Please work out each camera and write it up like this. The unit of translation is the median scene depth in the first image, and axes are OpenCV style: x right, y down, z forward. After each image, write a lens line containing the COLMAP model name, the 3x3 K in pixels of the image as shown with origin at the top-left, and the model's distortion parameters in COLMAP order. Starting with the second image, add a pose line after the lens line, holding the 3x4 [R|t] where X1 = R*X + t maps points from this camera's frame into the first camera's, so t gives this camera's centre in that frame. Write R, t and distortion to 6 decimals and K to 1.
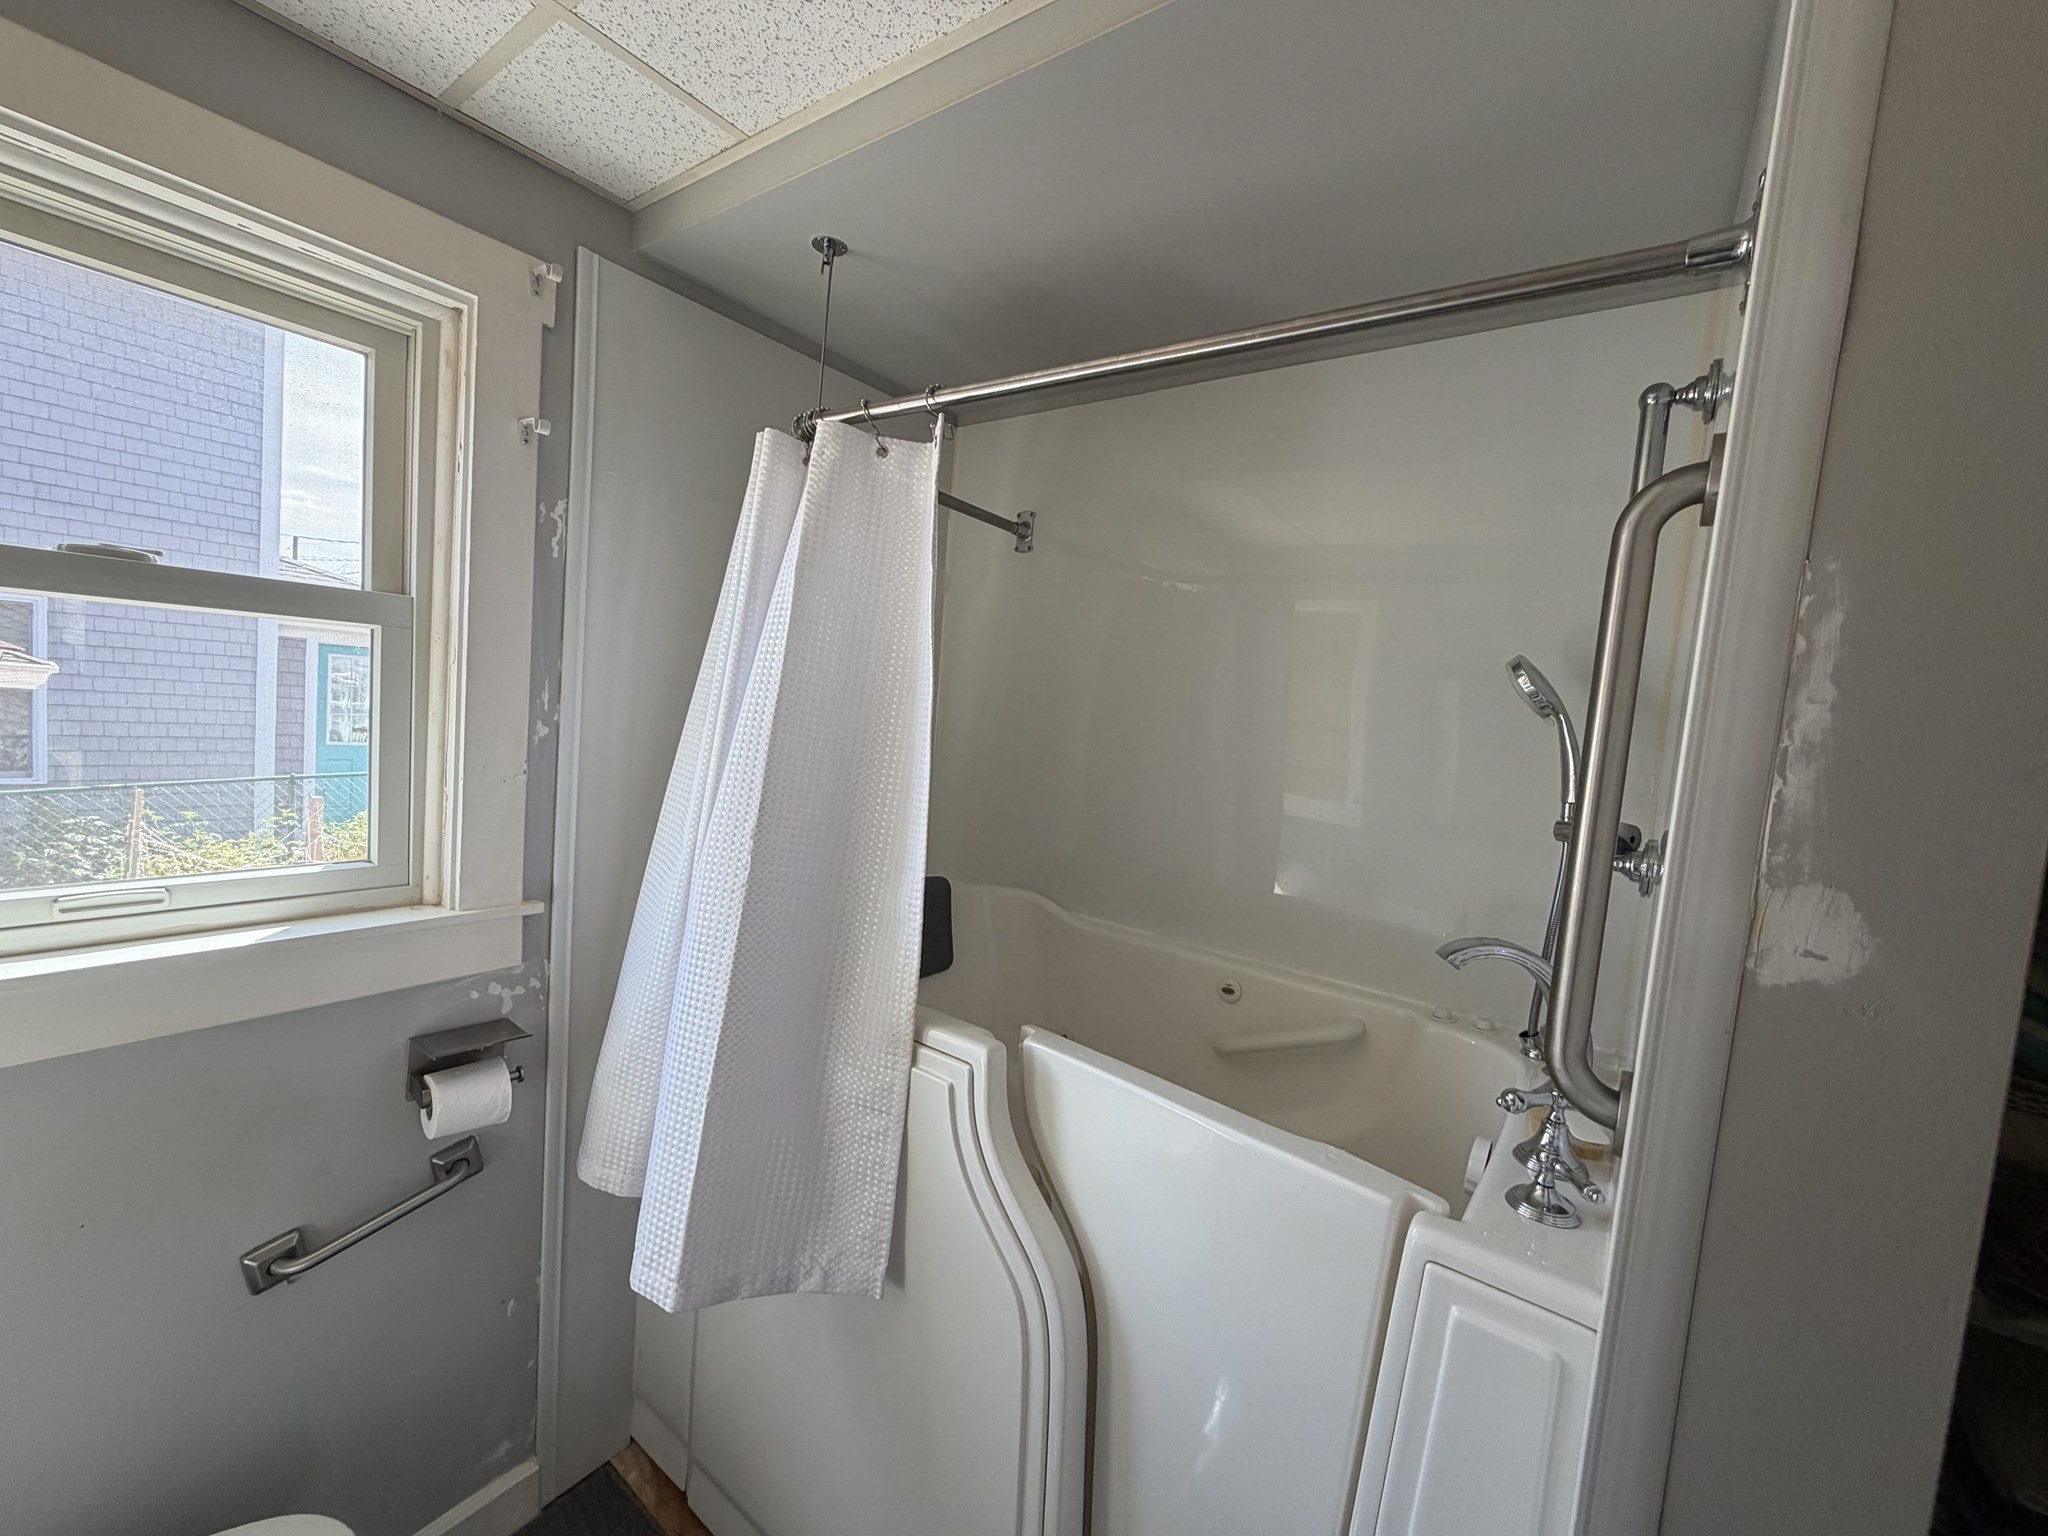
lens RADIAL K [[814.4, 0, 1021.2], [0, 814.4, 769.1], [0, 0, 1]] dist [-0.001477, -0.000052]
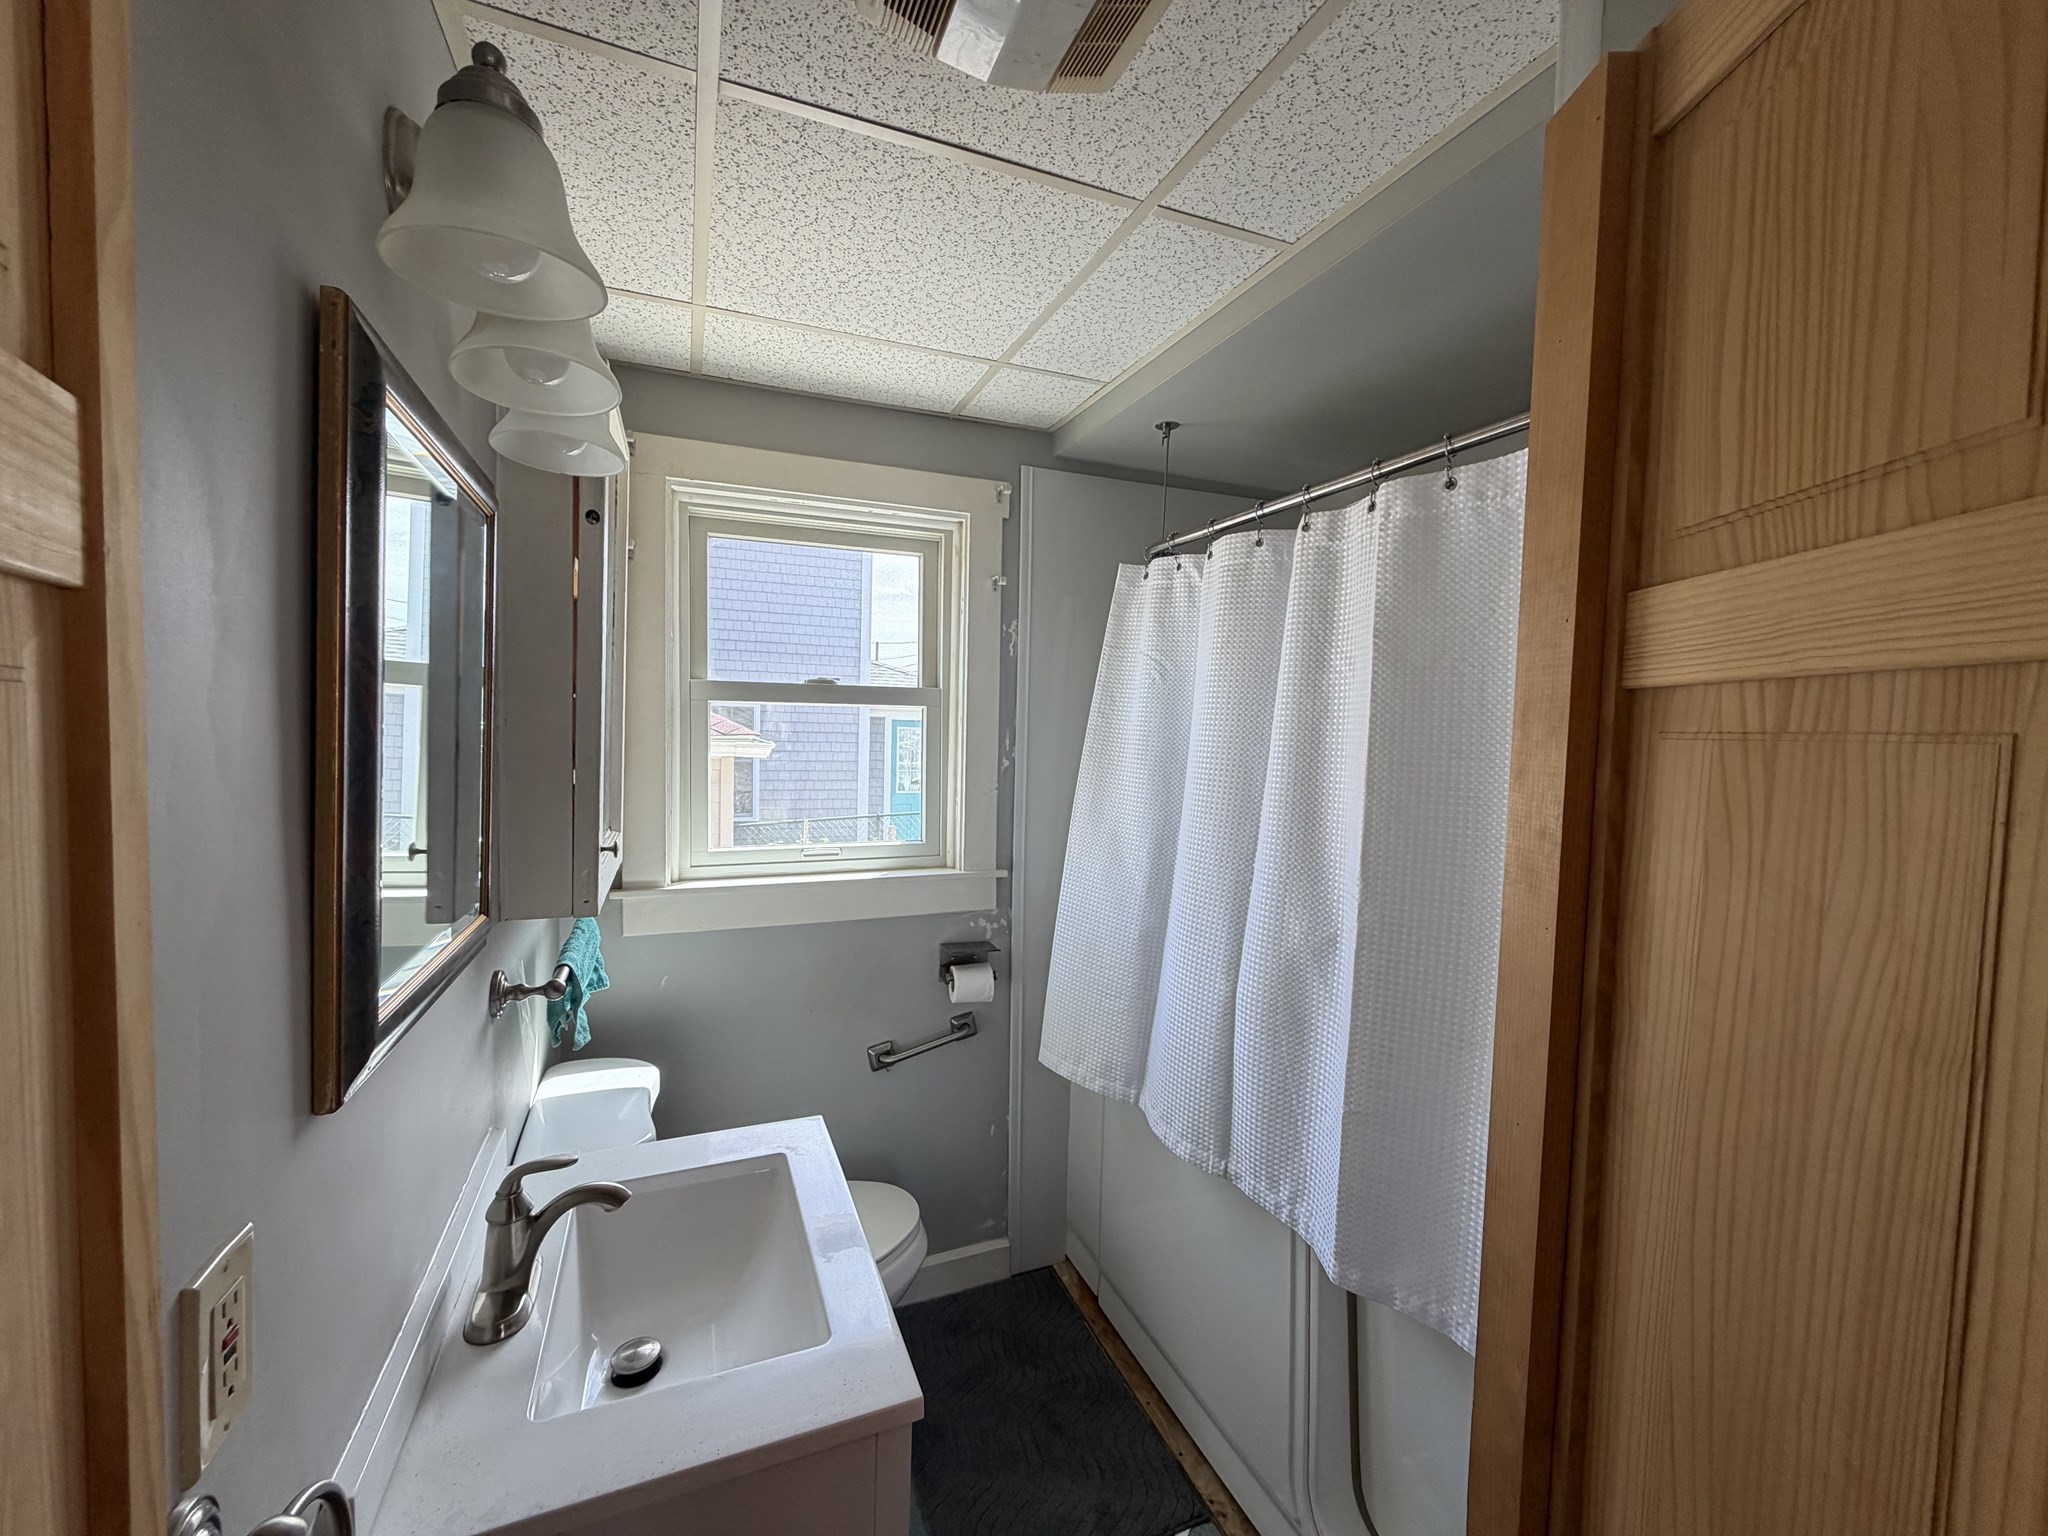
lens RADIAL K [[814.4, 0, 1021.2], [0, 814.4, 769.1], [0, 0, 1]] dist [-0.001477, -0.000052]
pose [[0.851042, -0.037777, -0.523737, 0.287222], [0.009327, 0.998339, -0.056853, 0.057978], [0.525015, 0.043499, 0.849981, -0.361049]]
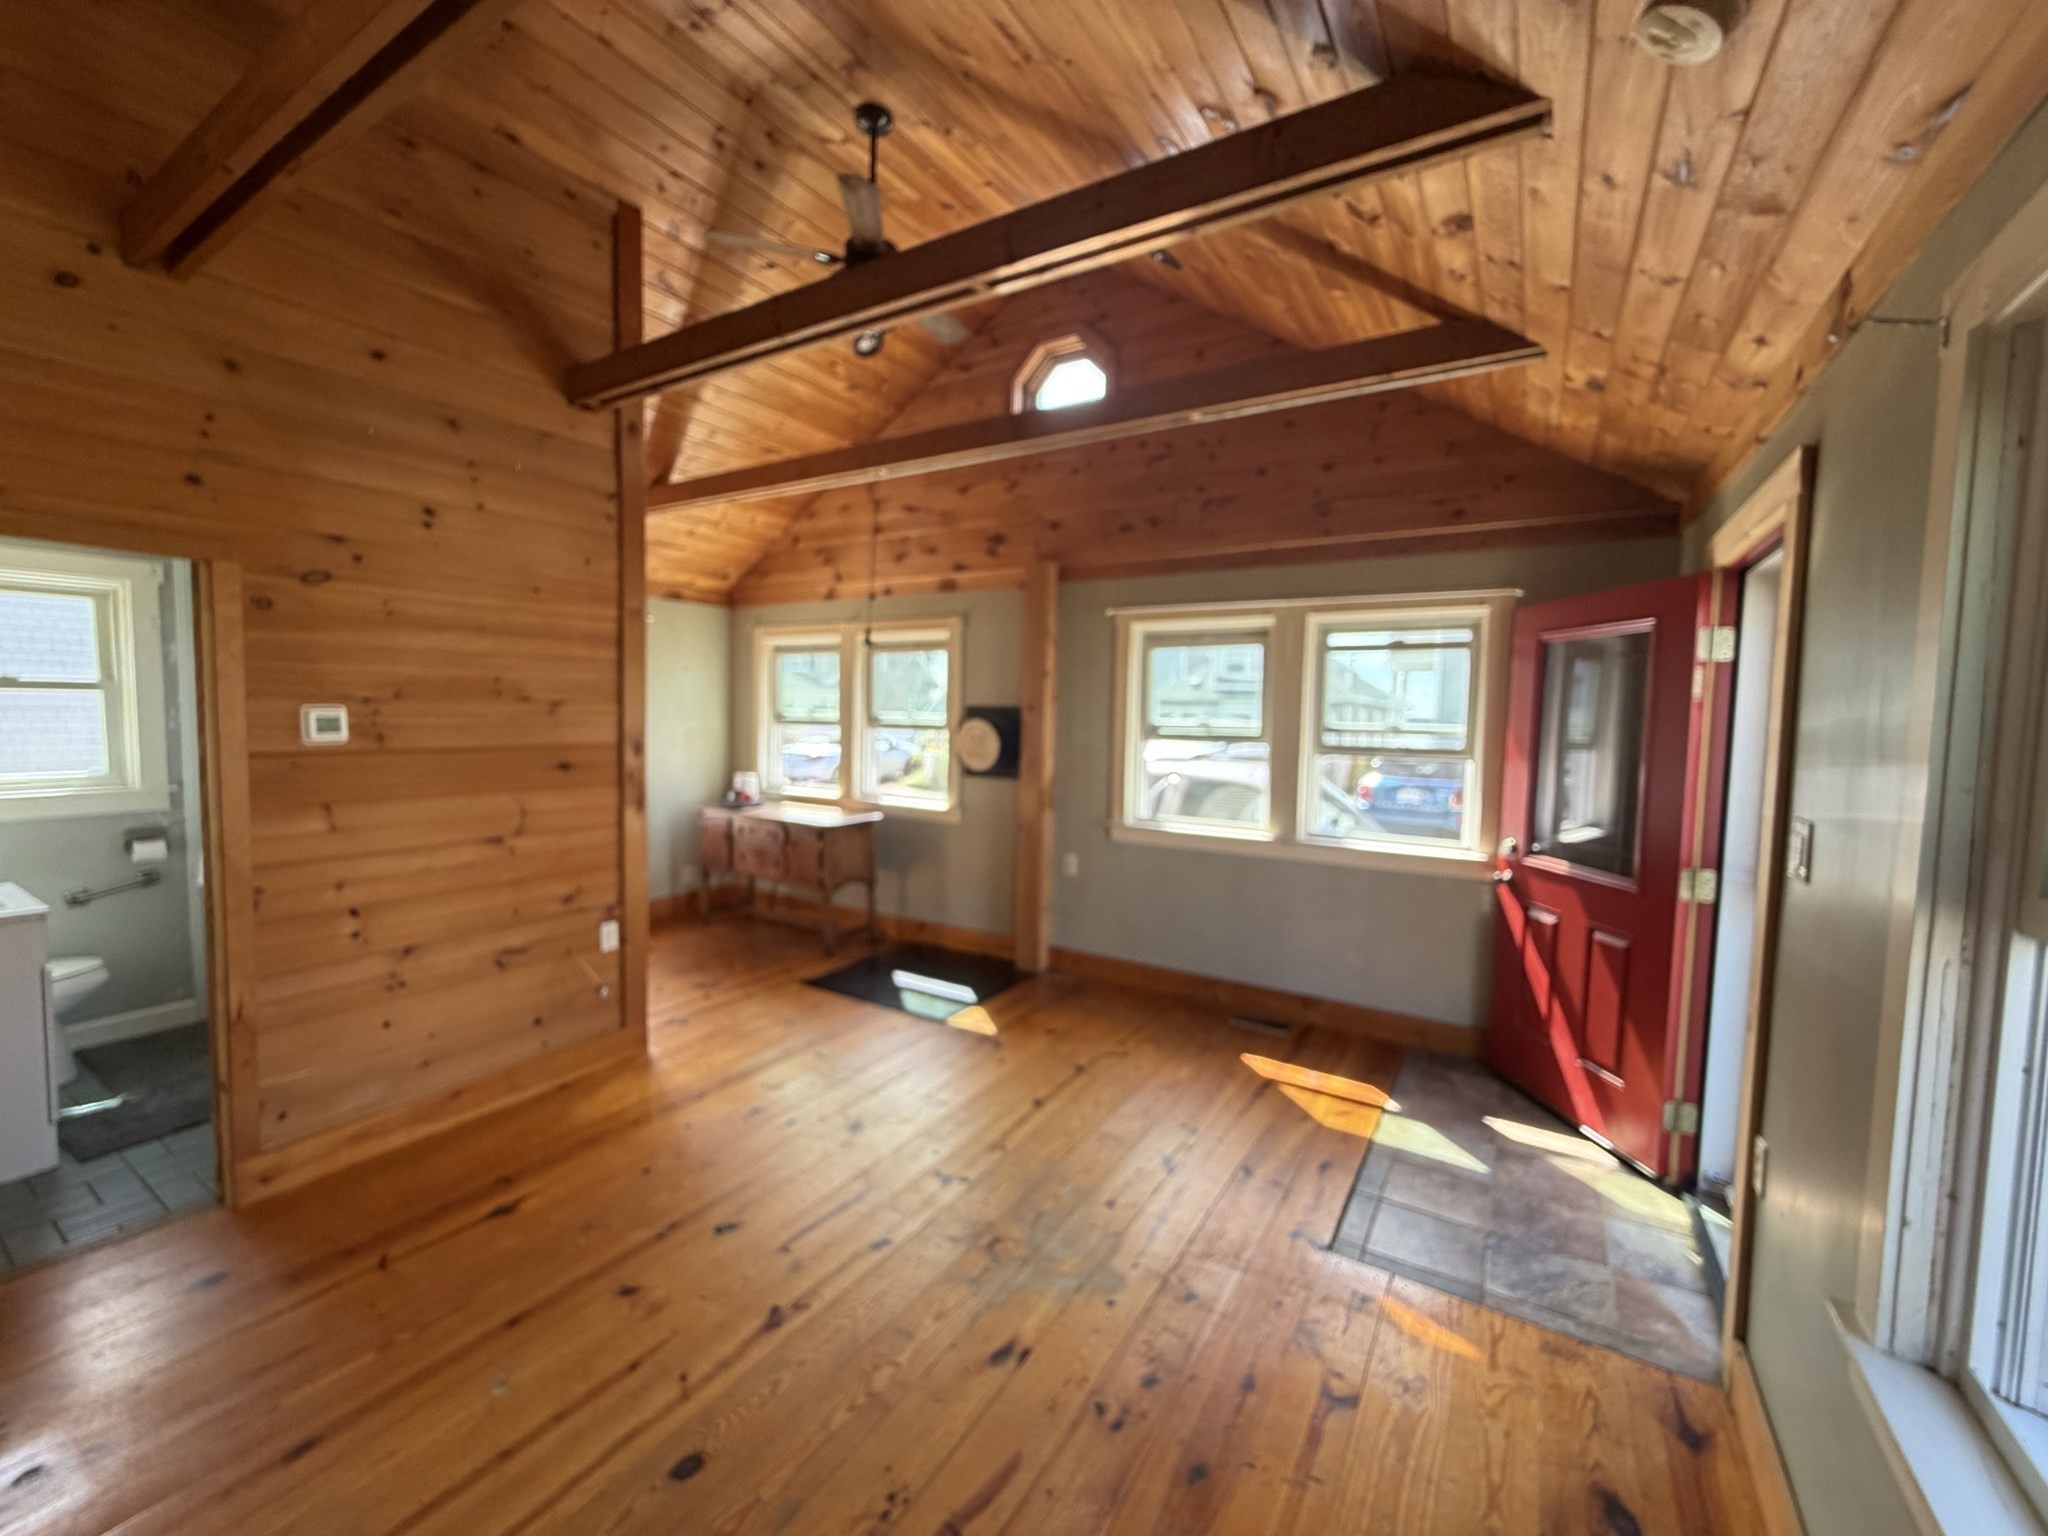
lens RADIAL K [[814.4, 0, 1021.2], [0, 814.4, 769.1], [0, 0, 1]] dist [-0.001477, -0.000052]
pose [[0.996023, -0.065179, 0.060737, 2.188072], [0.065420, 0.997856, -0.001992, 0.307144], [-0.060477, 0.005958, 0.998152, -2.013423]]
